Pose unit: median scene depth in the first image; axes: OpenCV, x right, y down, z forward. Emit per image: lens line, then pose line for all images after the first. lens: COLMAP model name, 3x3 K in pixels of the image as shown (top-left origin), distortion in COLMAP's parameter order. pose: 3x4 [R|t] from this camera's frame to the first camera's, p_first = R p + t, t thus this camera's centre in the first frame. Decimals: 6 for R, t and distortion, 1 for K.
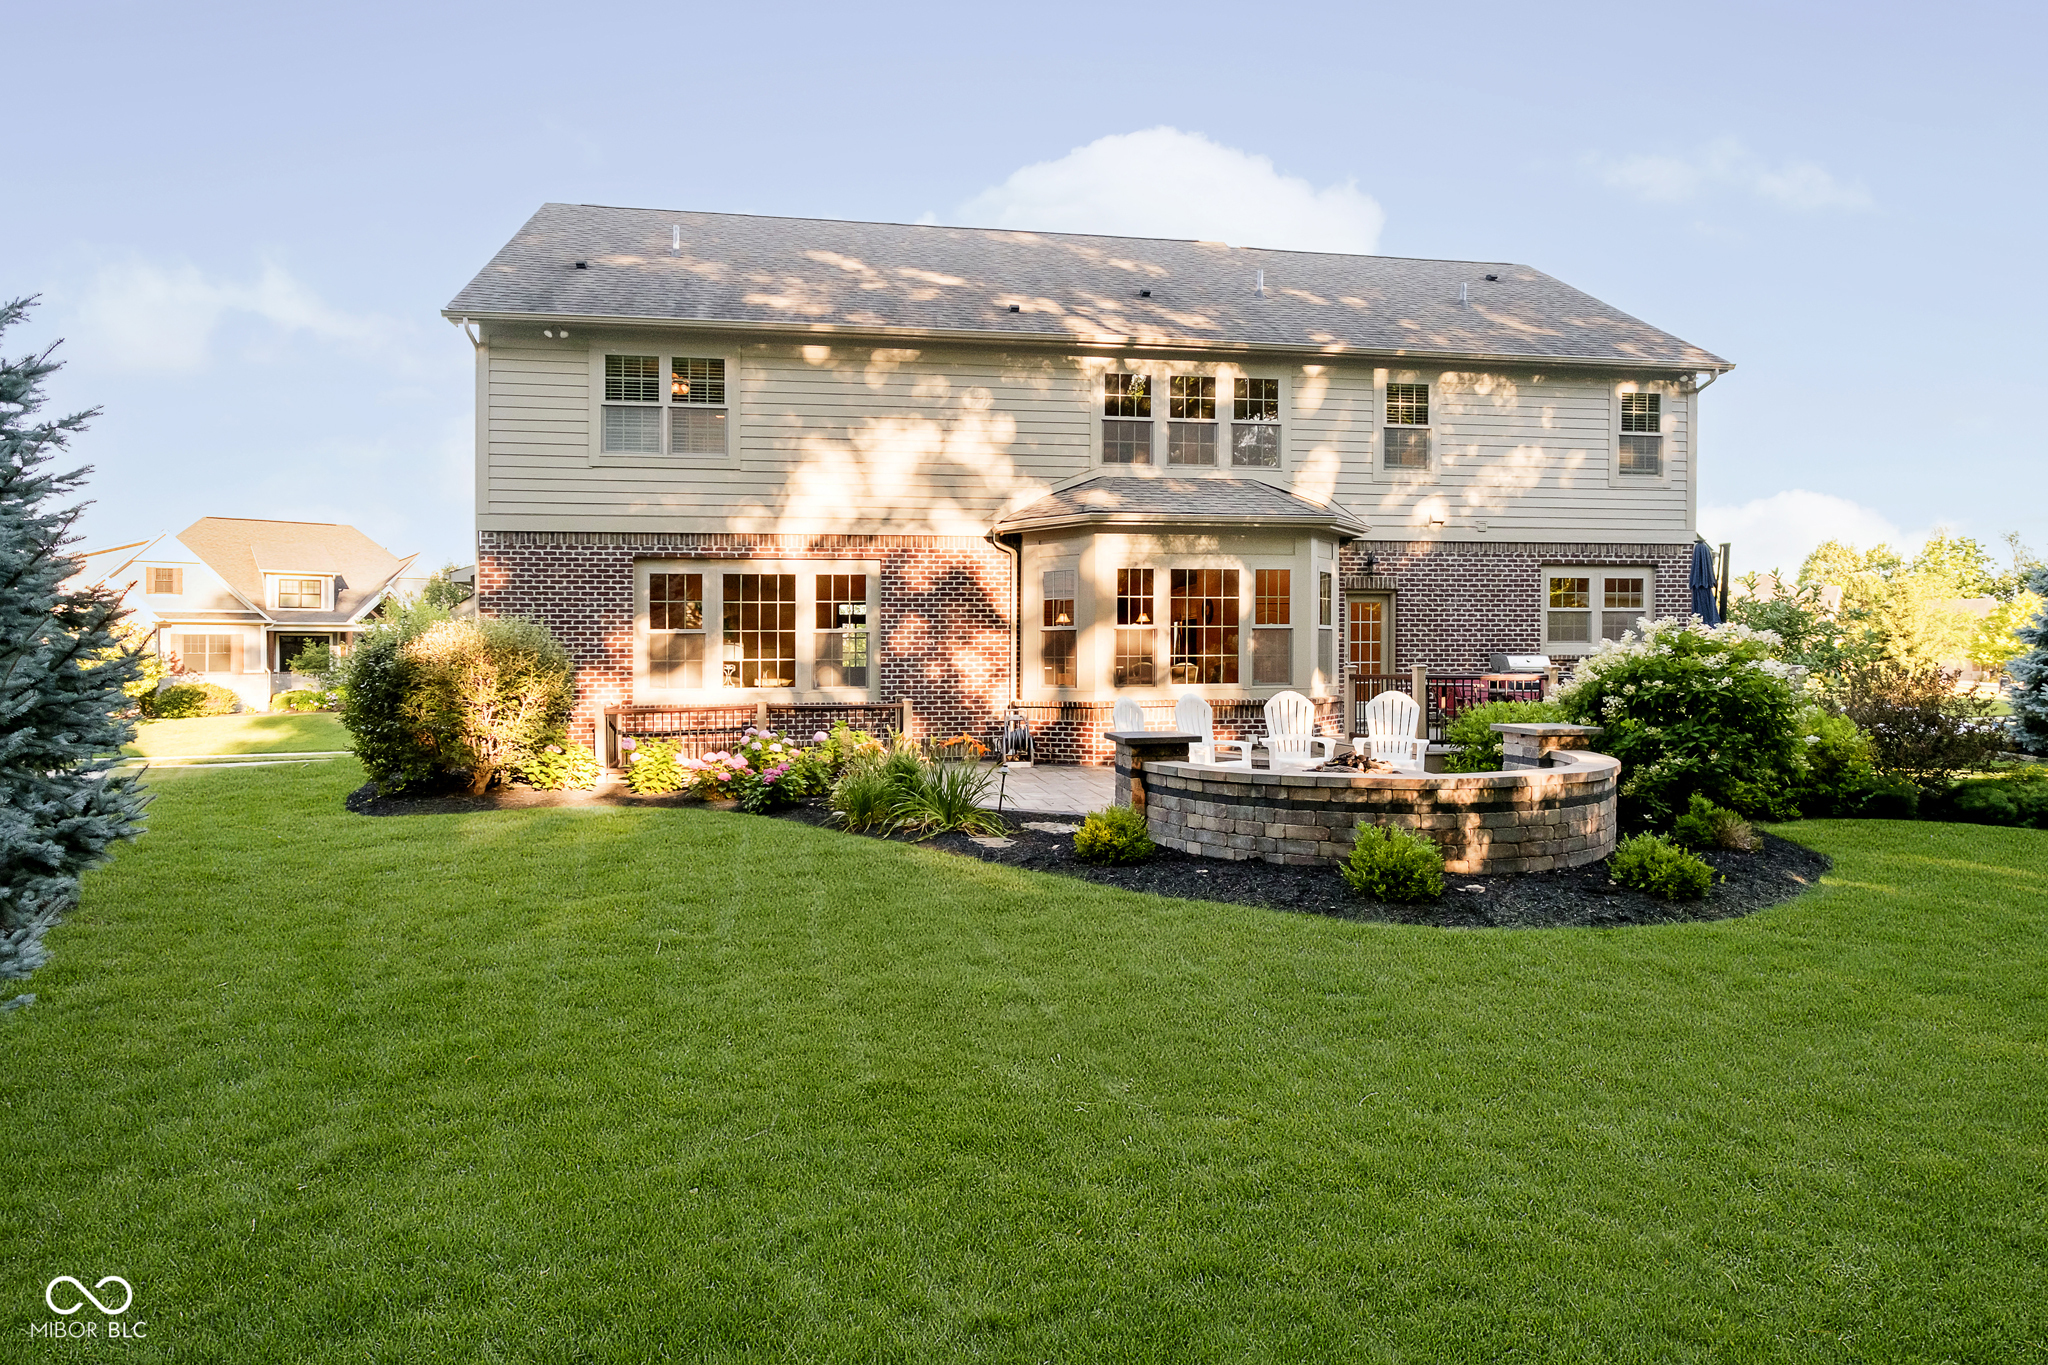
lens RADIAL K [[1072.9, 0, 1024.0], [0, 1072.9, 621.1], [0, 0, 1]] dist [0.002155, 0.000073]
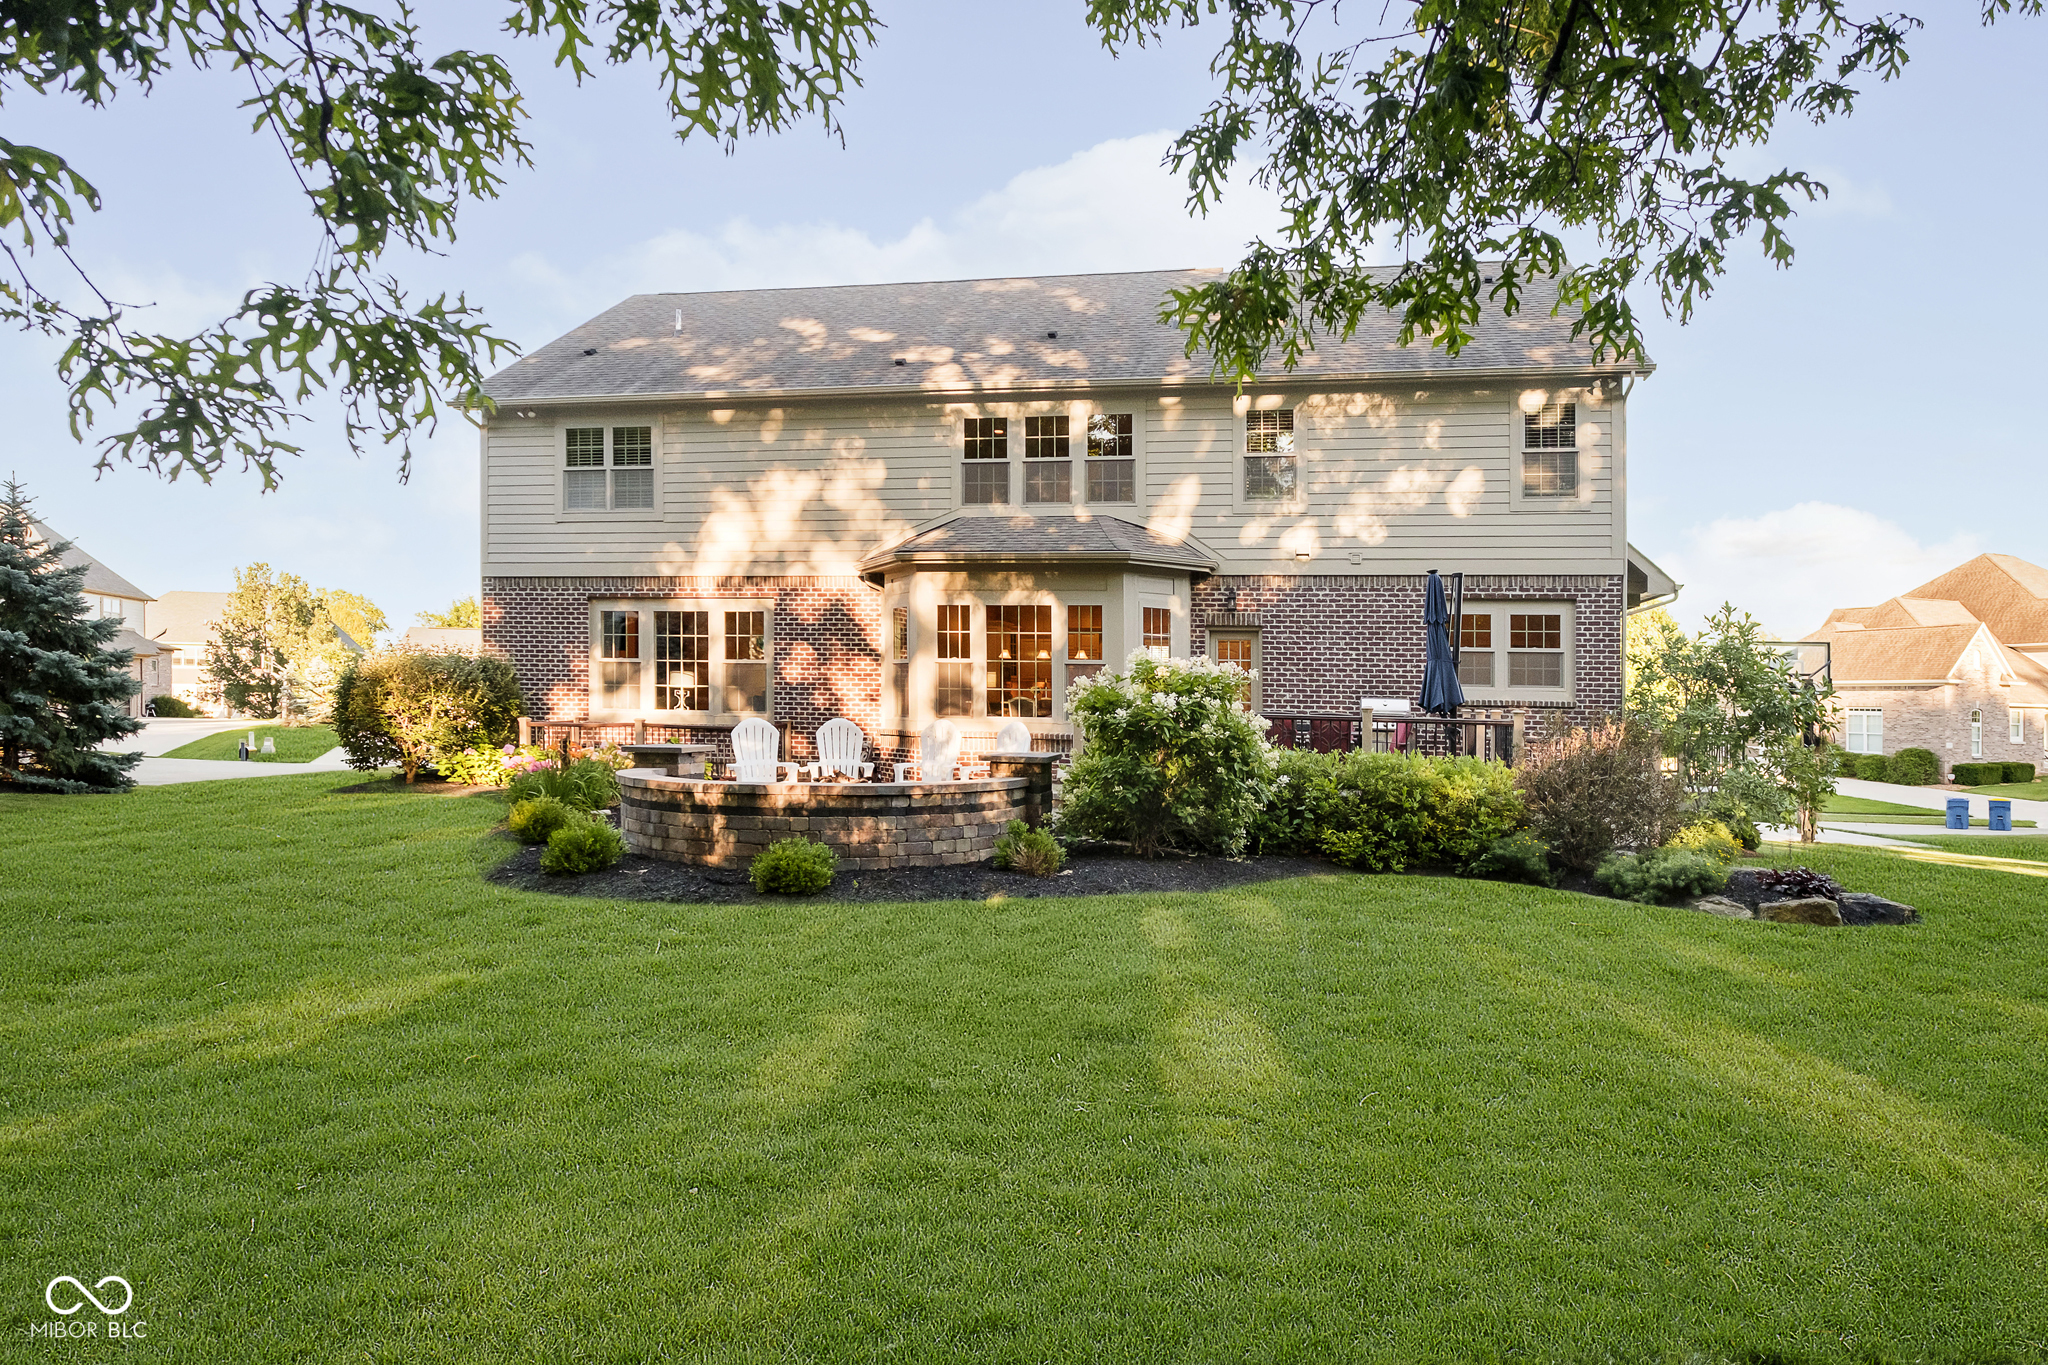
lens RADIAL K [[1111.0, 0, 1024.0], [0, 1111.0, 682.5], [0, 0, 1]] dist [-0.005143, -0.000336]
pose [[0.939987, 0.020653, -0.340584, 0.508008], [-0.014903, 0.999699, 0.019490, 0.004685], [0.340884, -0.013245, 0.940012, -0.000556]]
